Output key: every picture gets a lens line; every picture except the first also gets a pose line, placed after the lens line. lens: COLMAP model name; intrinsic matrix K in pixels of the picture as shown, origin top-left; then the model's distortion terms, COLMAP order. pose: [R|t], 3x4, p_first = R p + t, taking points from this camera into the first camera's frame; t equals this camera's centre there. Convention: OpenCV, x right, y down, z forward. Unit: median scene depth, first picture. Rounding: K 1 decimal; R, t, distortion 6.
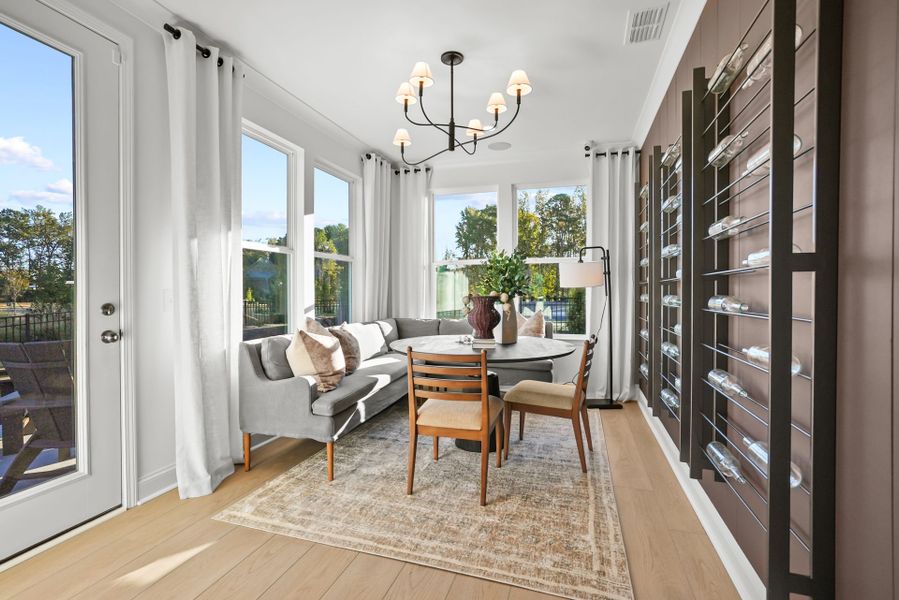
lens RADIAL K [[422.5, 0, 448.0], [0, 422.5, 294.2], [0, 0, 1]] dist [-0.048305, 0.027776]
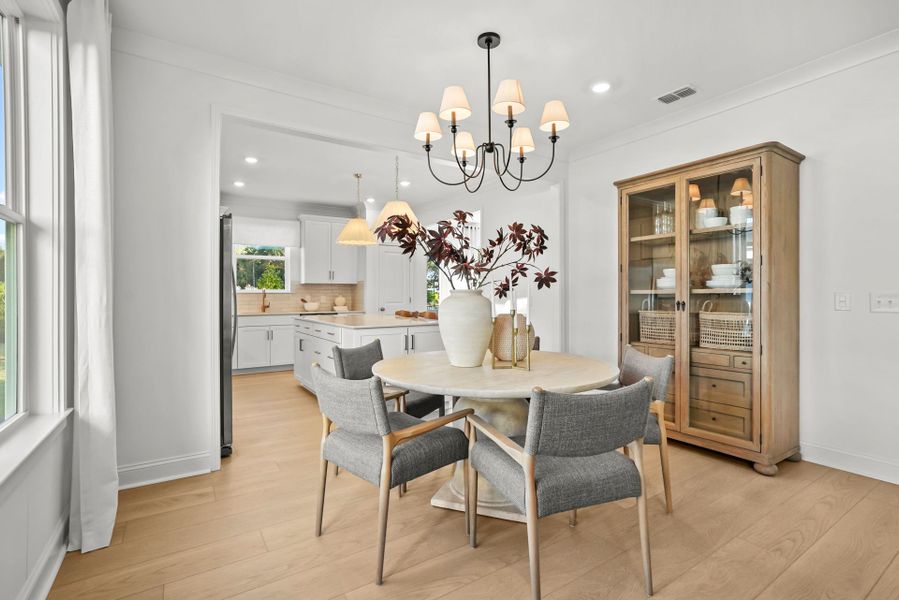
lens RADIAL K [[422.5, 0, 448.0], [0, 422.5, 294.2], [0, 0, 1]] dist [-0.048305, 0.027776]
pose [[0.774401, -0.004340, -0.632681, 1.482465], [-0.000951, 0.999967, -0.008024, 0.006428], [0.632695, 0.006815, 0.774371, -1.784942]]
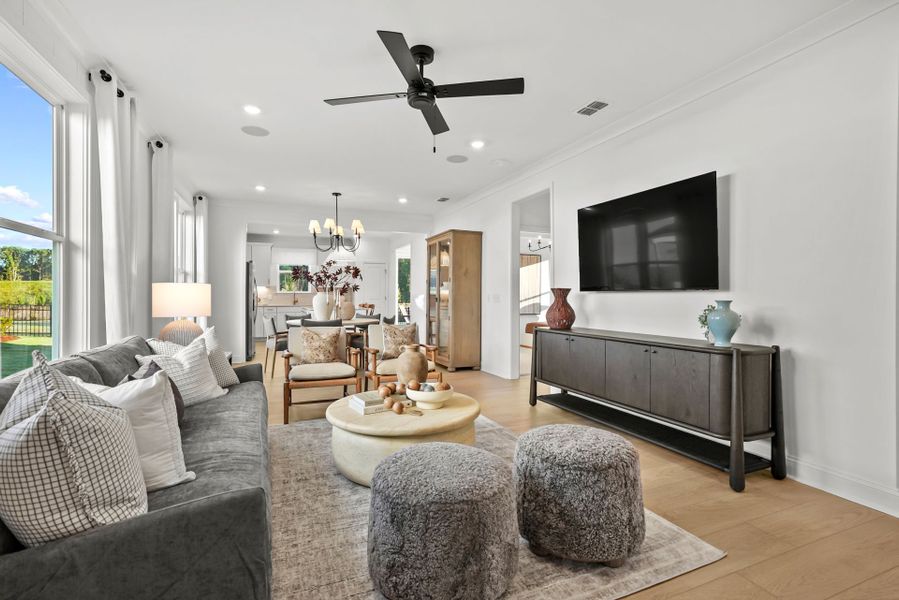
lens RADIAL K [[422.5, 0, 448.0], [0, 422.5, 294.2], [0, 0, 1]] dist [-0.048305, 0.027776]
pose [[0.645706, -0.003829, -0.763576, 3.280864], [-0.007247, 0.999912, -0.011142, 0.025648], [0.763551, 0.012728, 0.645622, -2.081413]]
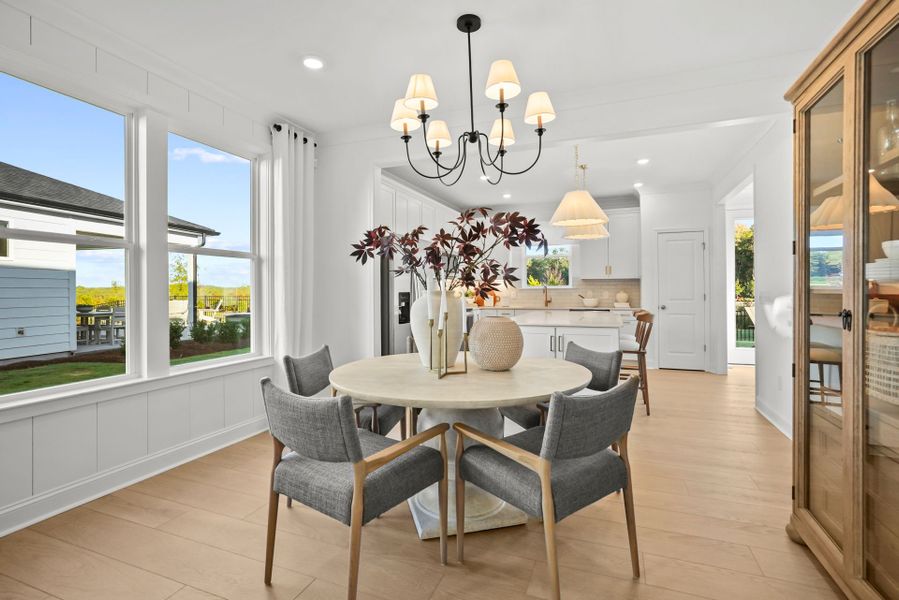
lens RADIAL K [[422.5, 0, 448.0], [0, 422.5, 294.2], [0, 0, 1]] dist [-0.048305, 0.027776]
pose [[-0.069054, 0.007366, -0.997586, 1.856184], [-0.001019, 0.999972, 0.007454, -0.006015], [0.997612, 0.001531, -0.069045, -0.964970]]
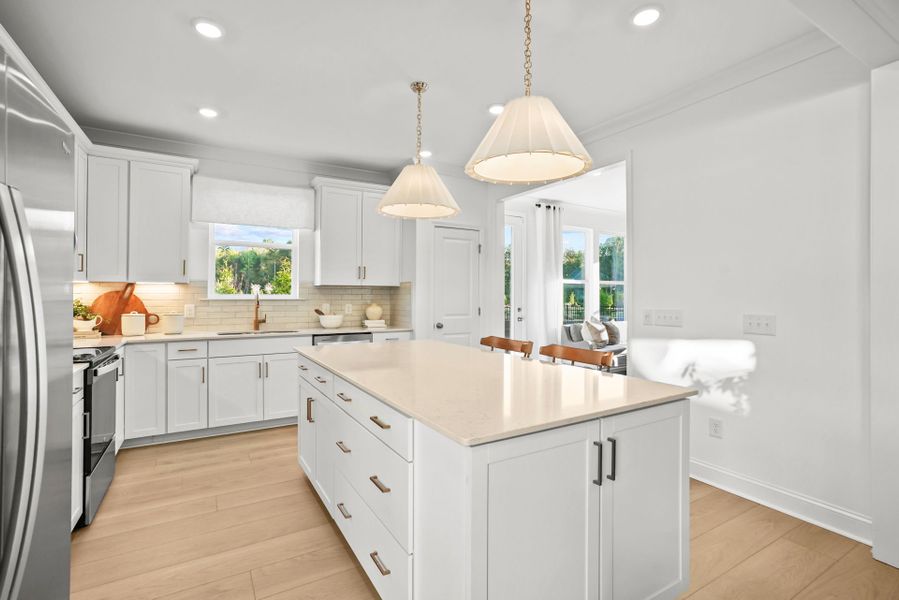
lens RADIAL K [[422.5, 0, 448.0], [0, 422.5, 294.2], [0, 0, 1]] dist [-0.048305, 0.027776]
pose [[0.745381, 0.001882, -0.666636, 0.619945], [-0.008893, 0.999935, -0.007120, -0.037928], [0.666579, 0.011235, 0.745350, -1.226727]]
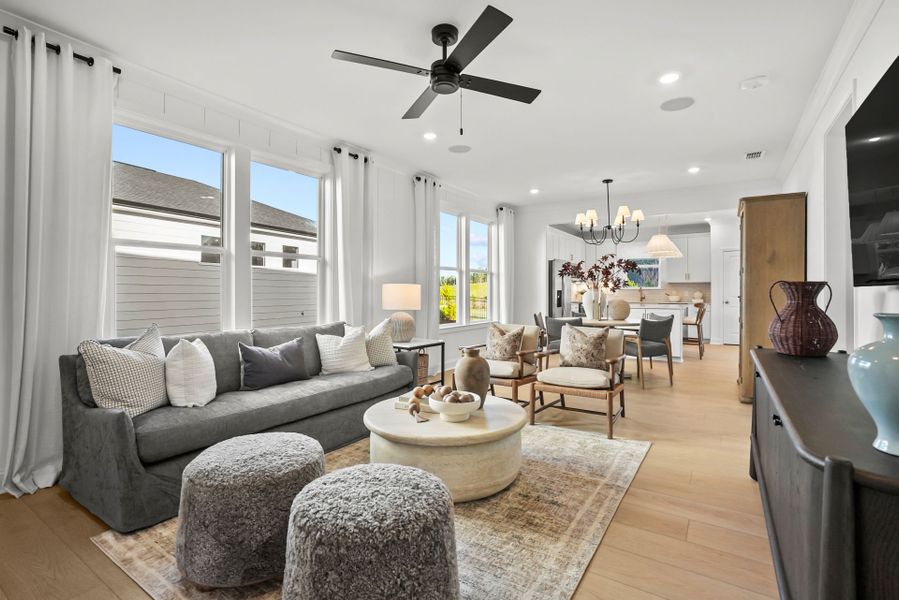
lens RADIAL K [[425.2, 0, 447.3], [0, 425.2, 288.3], [0, 0, 1]] dist [-0.048405, 0.026792]
pose [[-0.271376, -0.007643, -0.962443, 3.367972], [-0.007806, 0.999953, -0.005740, 0.007925], [0.962442, 0.005955, -0.271423, -1.194477]]
